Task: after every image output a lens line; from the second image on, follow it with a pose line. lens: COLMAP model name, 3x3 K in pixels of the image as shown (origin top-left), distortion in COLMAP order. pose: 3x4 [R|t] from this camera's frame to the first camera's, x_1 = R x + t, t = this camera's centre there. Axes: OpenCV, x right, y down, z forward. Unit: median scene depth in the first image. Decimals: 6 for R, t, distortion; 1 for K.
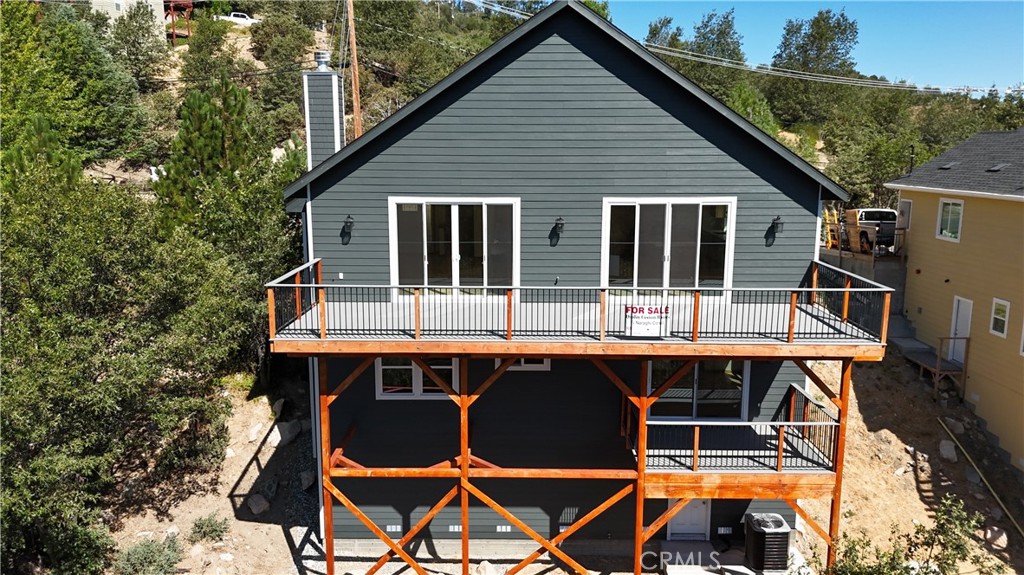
lens RADIAL K [[770.9, 0, 512.0], [0, 770.9, 287.5], [0, 0, 1]] dist [0.068727, -0.067469]
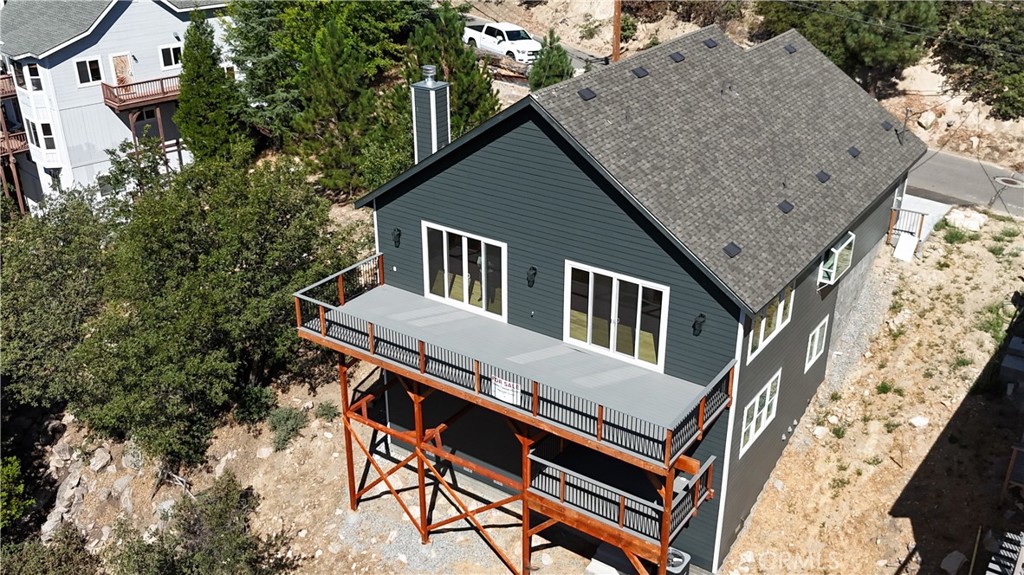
lens RADIAL K [[976.6, 0, 512.0], [0, 976.6, 287.5], [0, 0, 1]] dist [0.090203, -0.005537]
pose [[0.825860, 0.239020, -0.510709, 0.804283], [-0.098886, 0.953070, 0.286145, -0.484336], [0.555136, -0.185814, 0.810738, -0.237464]]
